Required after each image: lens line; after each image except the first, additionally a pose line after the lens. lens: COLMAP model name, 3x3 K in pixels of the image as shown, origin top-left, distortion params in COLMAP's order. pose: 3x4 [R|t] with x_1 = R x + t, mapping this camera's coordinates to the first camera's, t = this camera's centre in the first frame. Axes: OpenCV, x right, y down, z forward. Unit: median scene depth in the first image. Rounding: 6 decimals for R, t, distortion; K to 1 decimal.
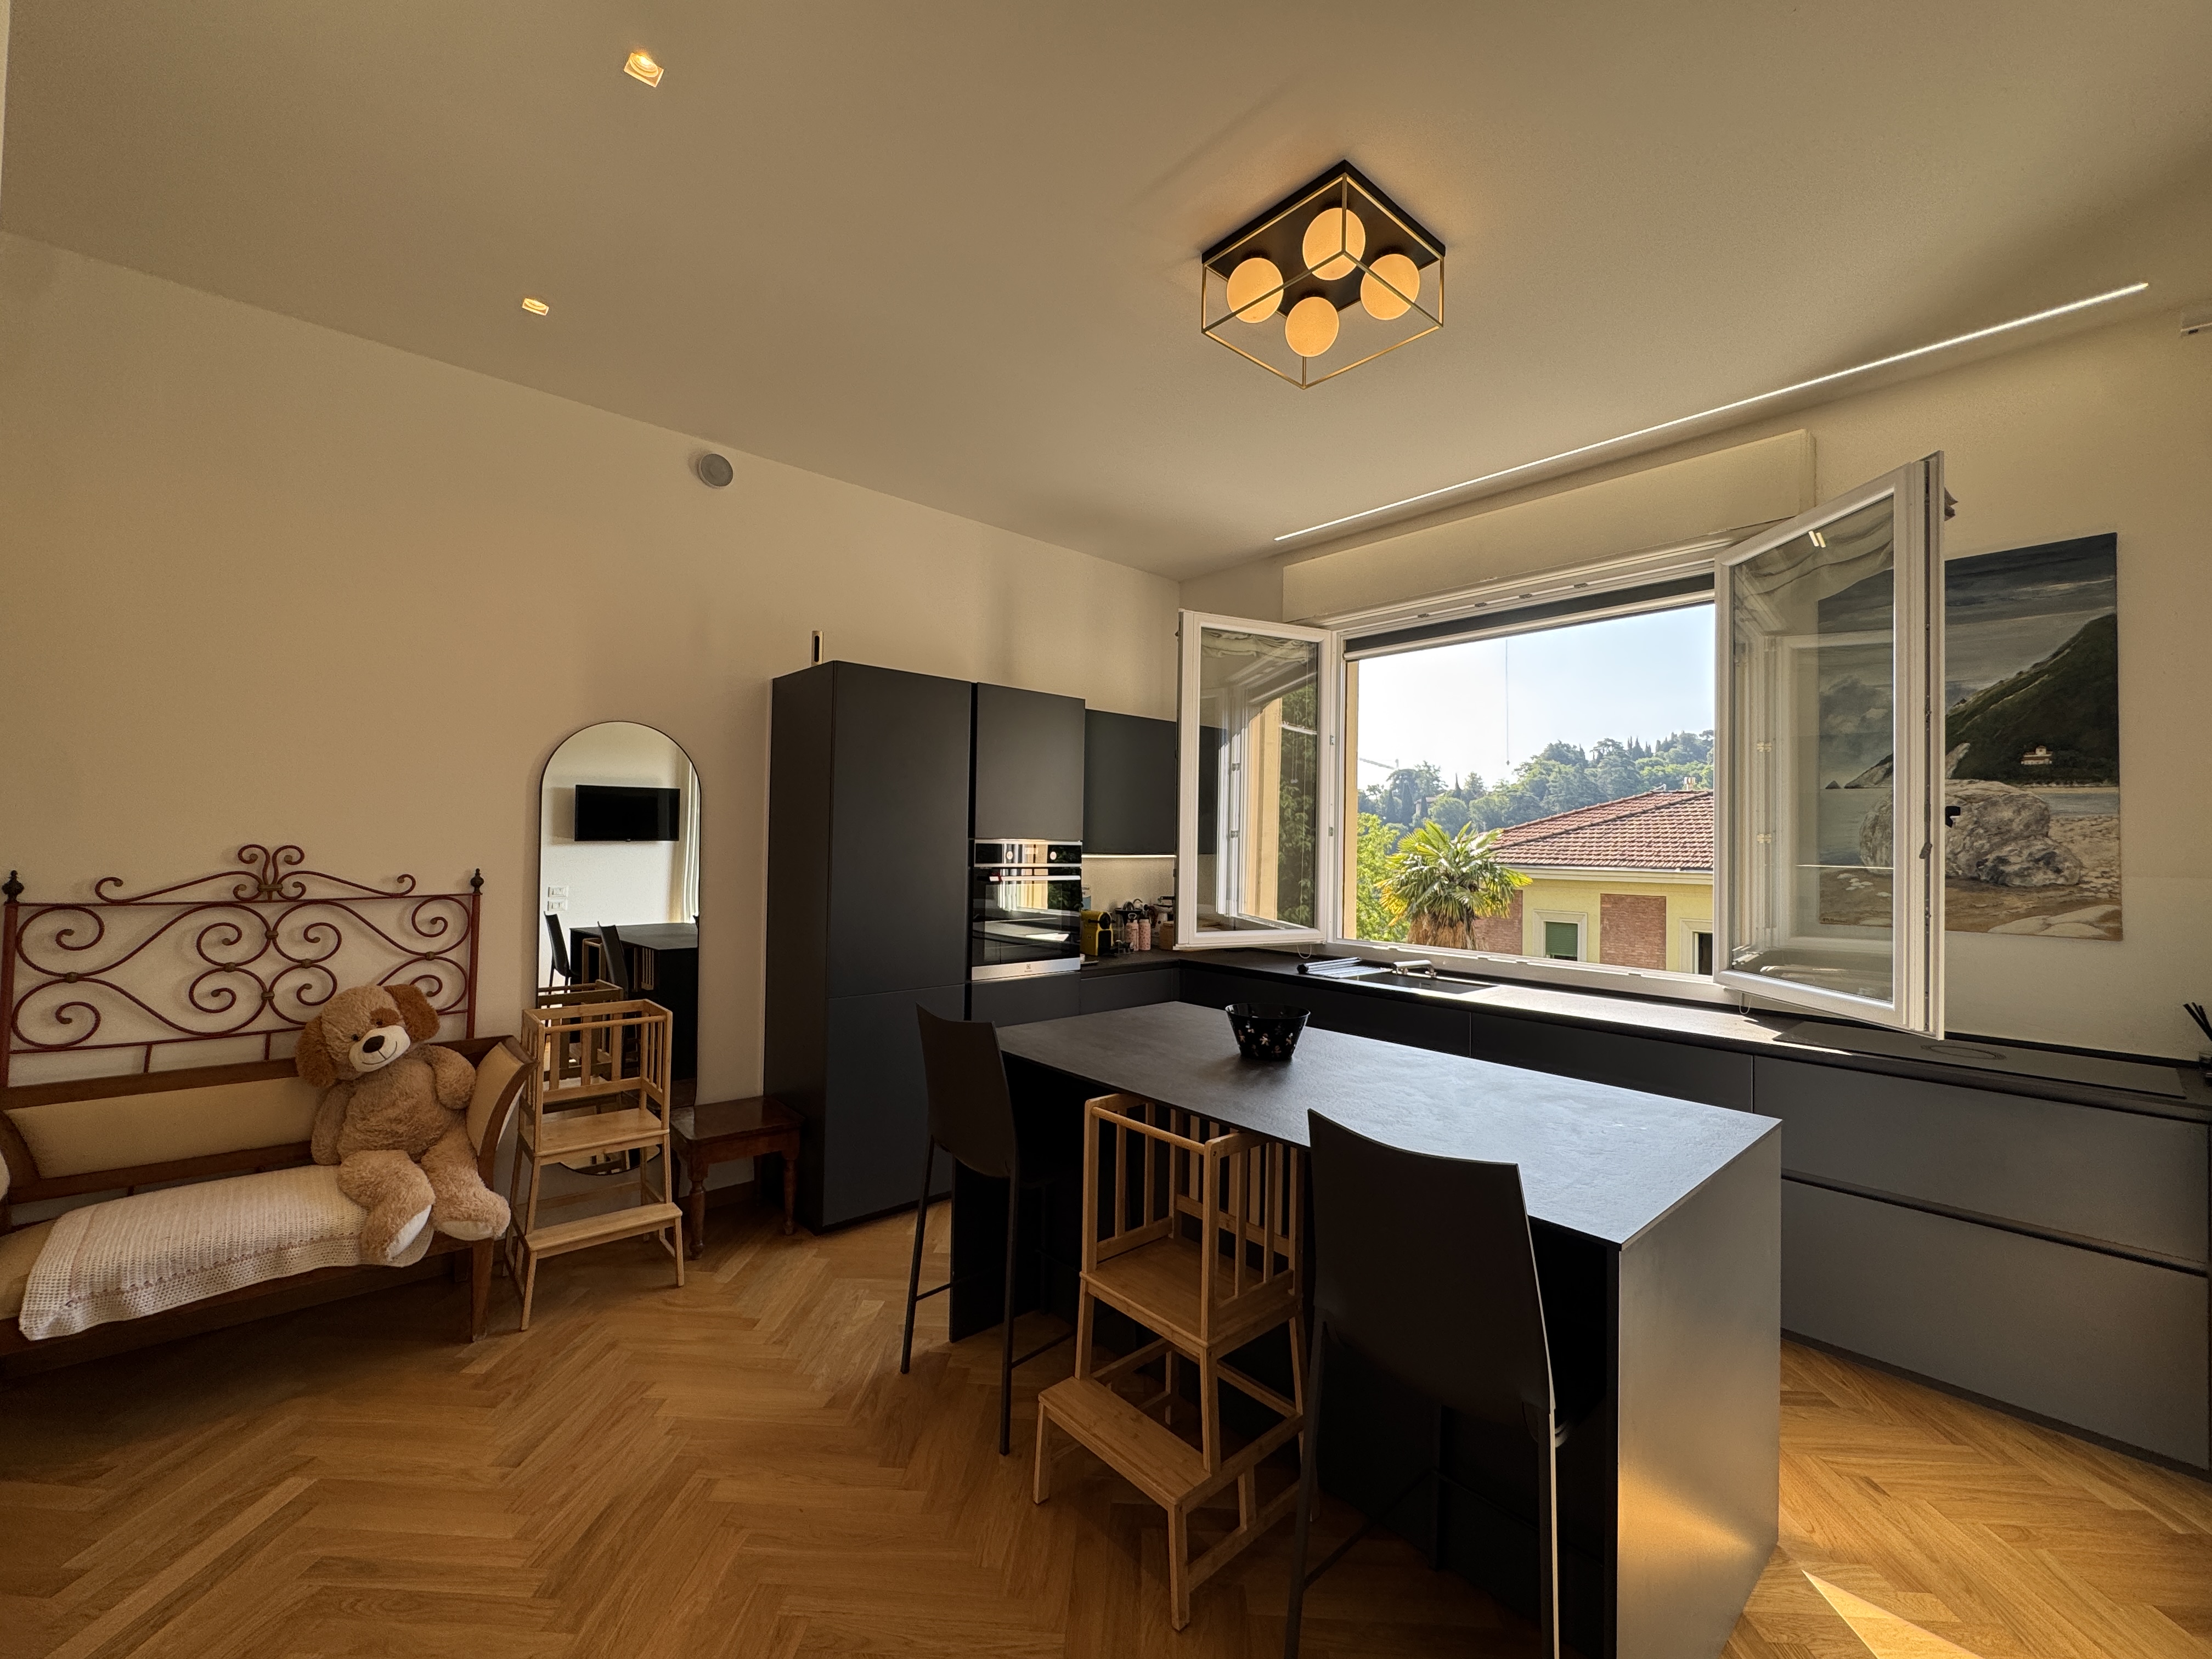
lens RADIAL K [[891.9, 0, 1114.4], [0, 891.9, 838.8], [0, 0, 1]] dist [-0.001372, 0.000789]
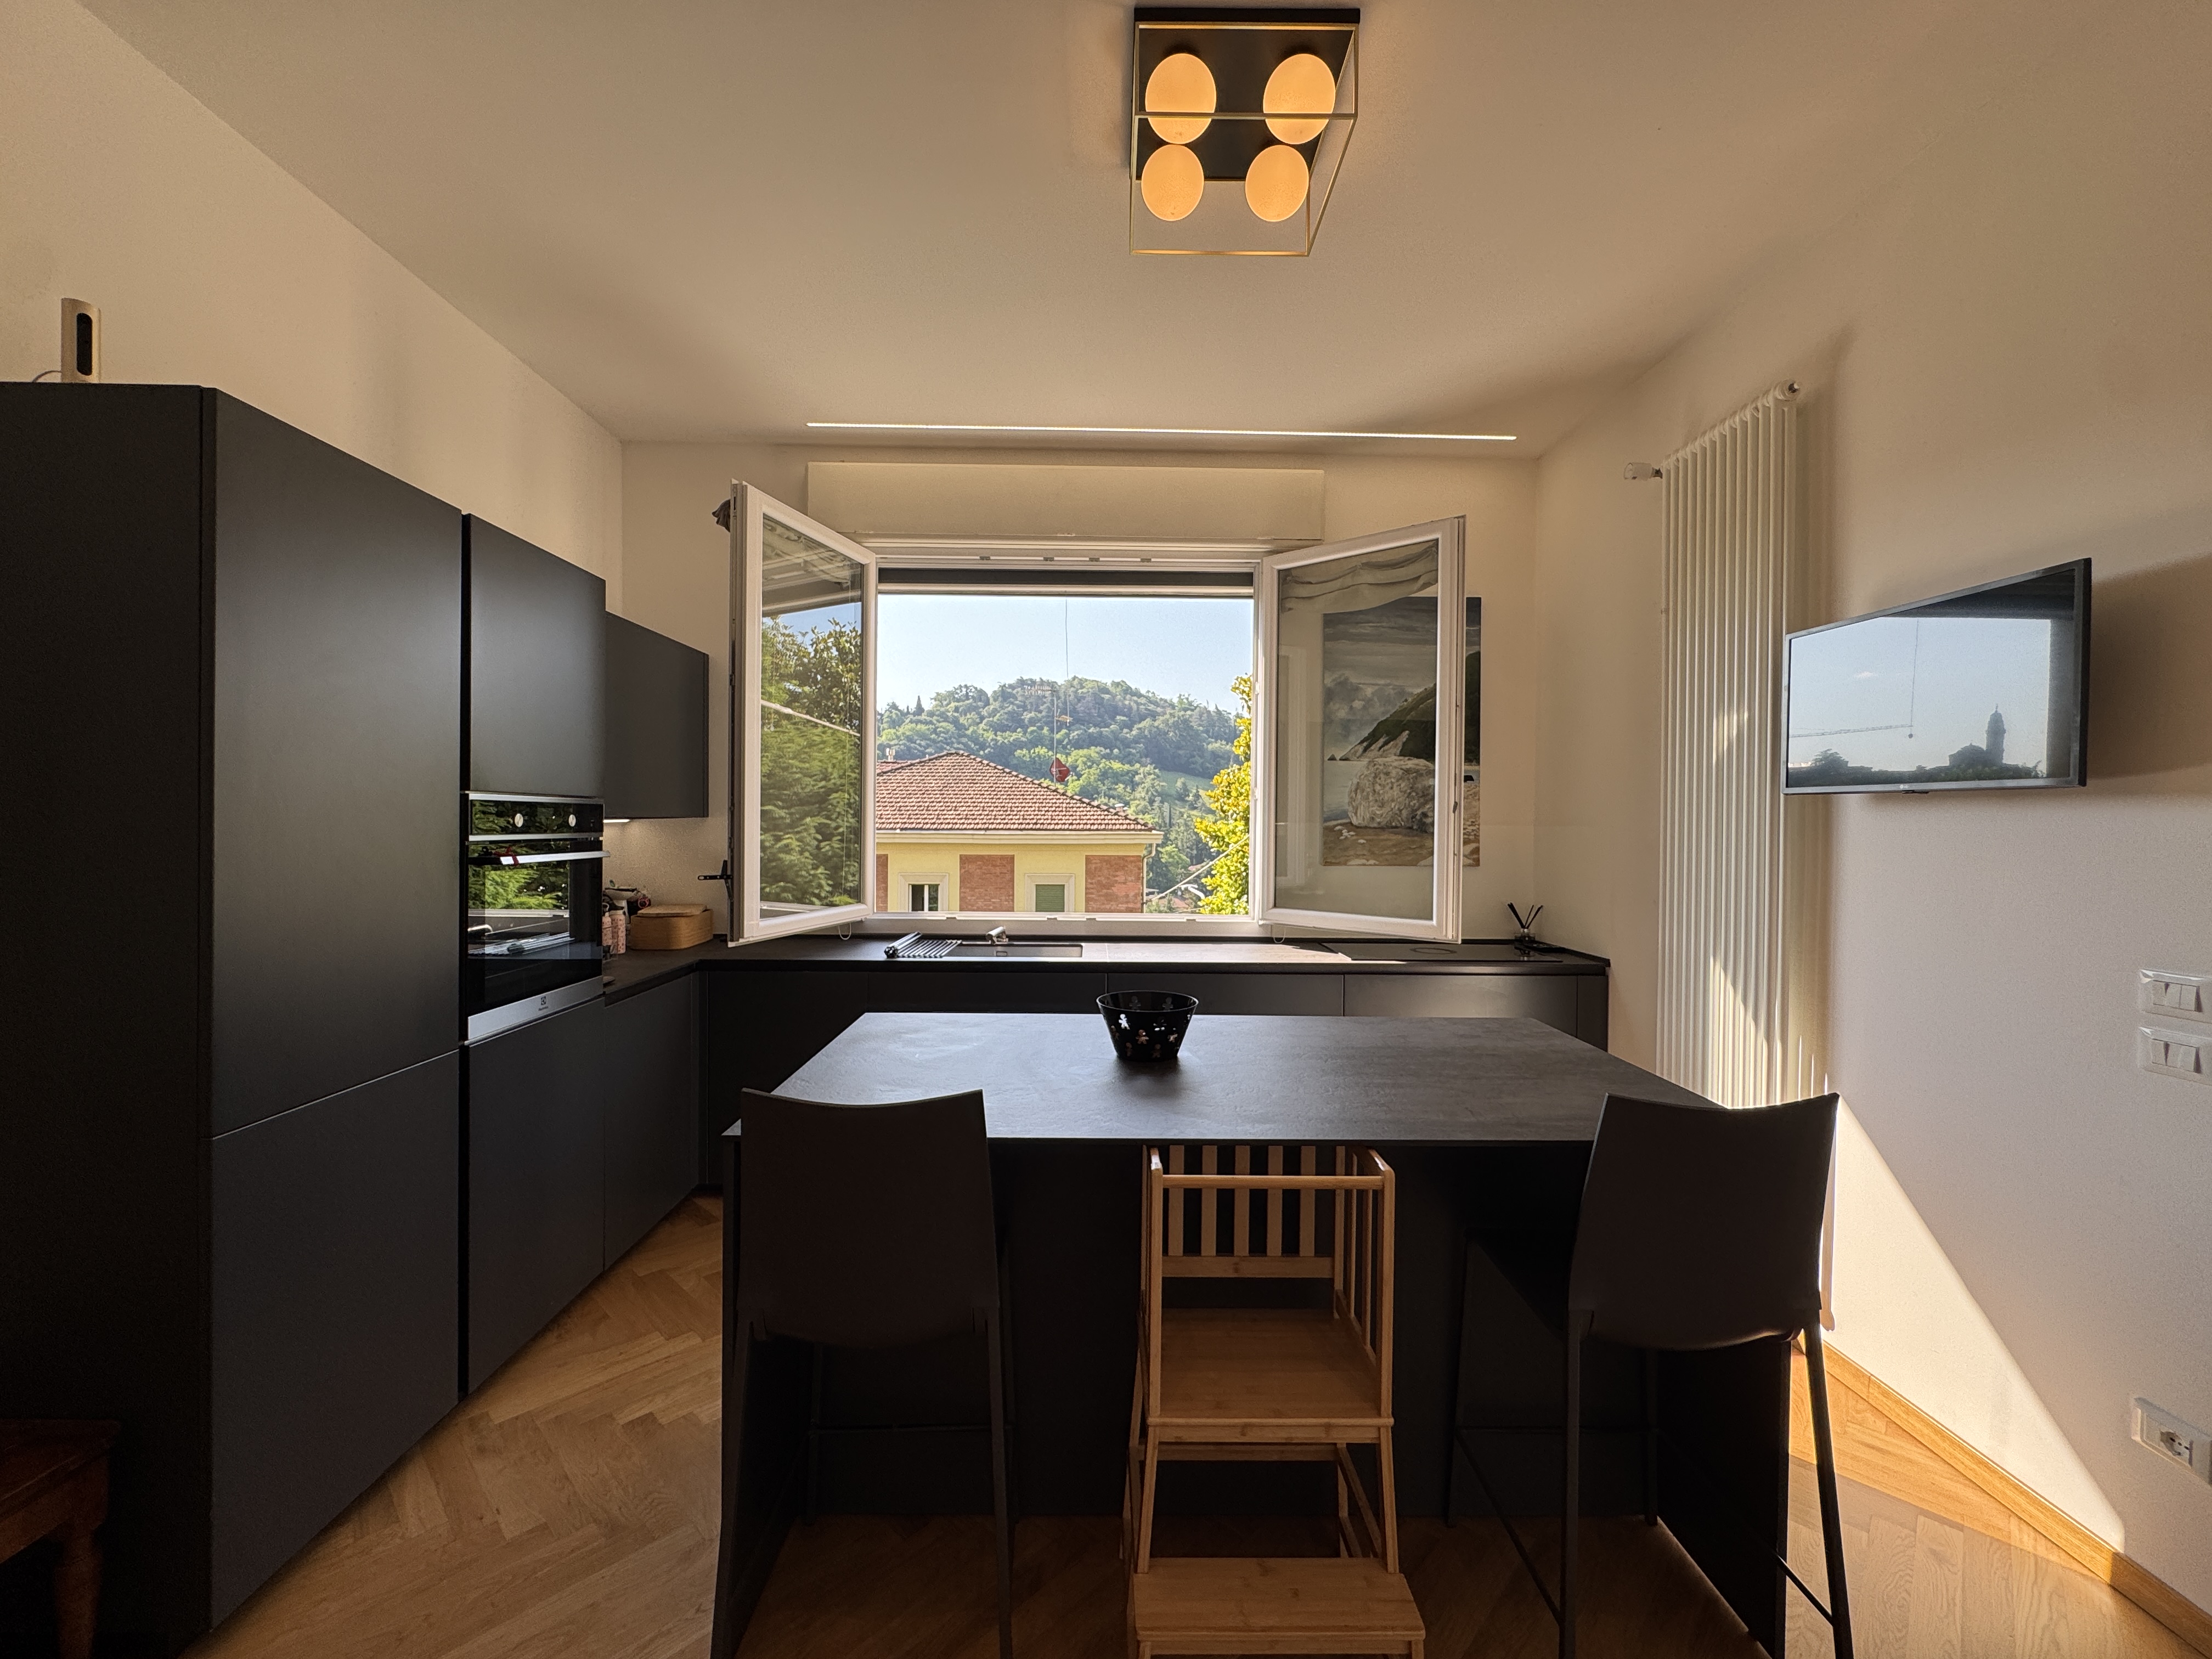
lens RADIAL K [[891.9, 0, 1093.1], [0, 891.9, 835.8], [0, 0, 1]] dist [-0.001372, 0.000789]
pose [[0.668215, -0.023405, 0.743600, -0.399373], [-0.003420, 0.999398, 0.034529, 0.009683], [-0.743960, -0.025616, 0.667733, 0.412607]]
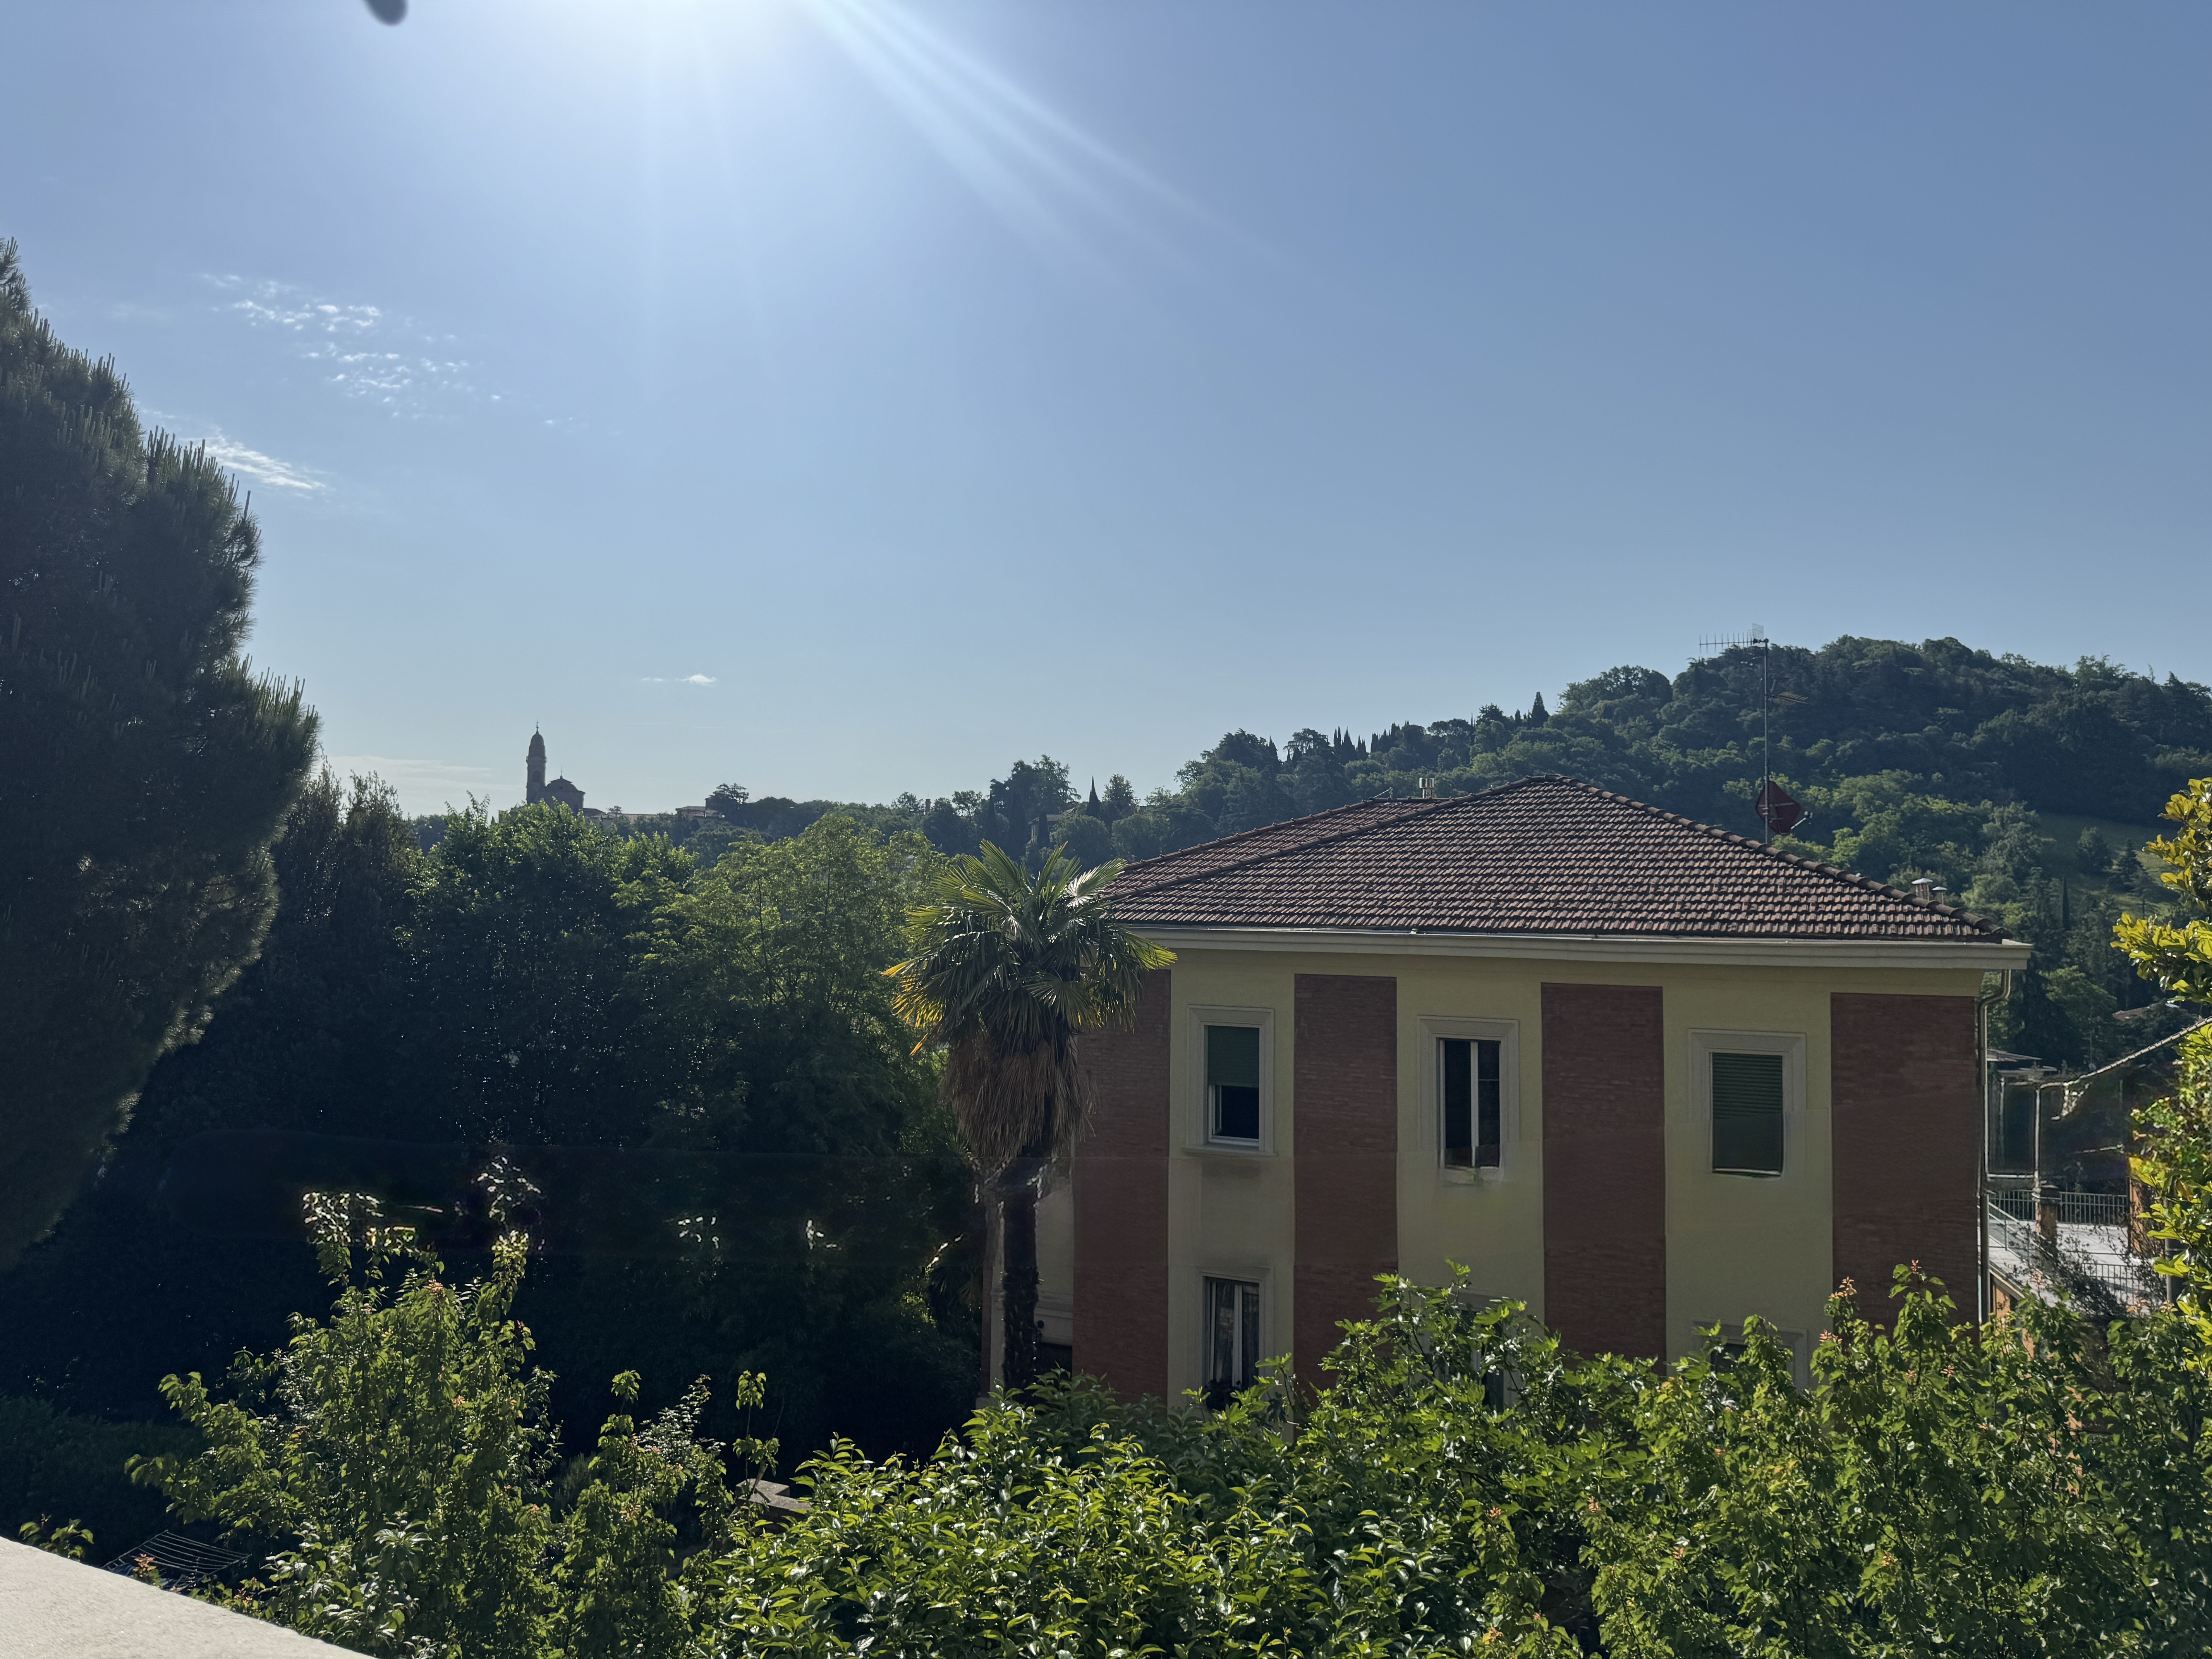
lens RADIAL K [[1546.2, 0, 1093.8], [0, 1546.2, 835.4], [0, 0, 1]] dist [0.037307, -0.040024]
pose [[0.933020, 0.011787, 0.359632, 0.621507], [-0.001115, 0.999553, -0.029868, 0.021211], [-0.359824, 0.027466, 0.932616, 1.107117]]
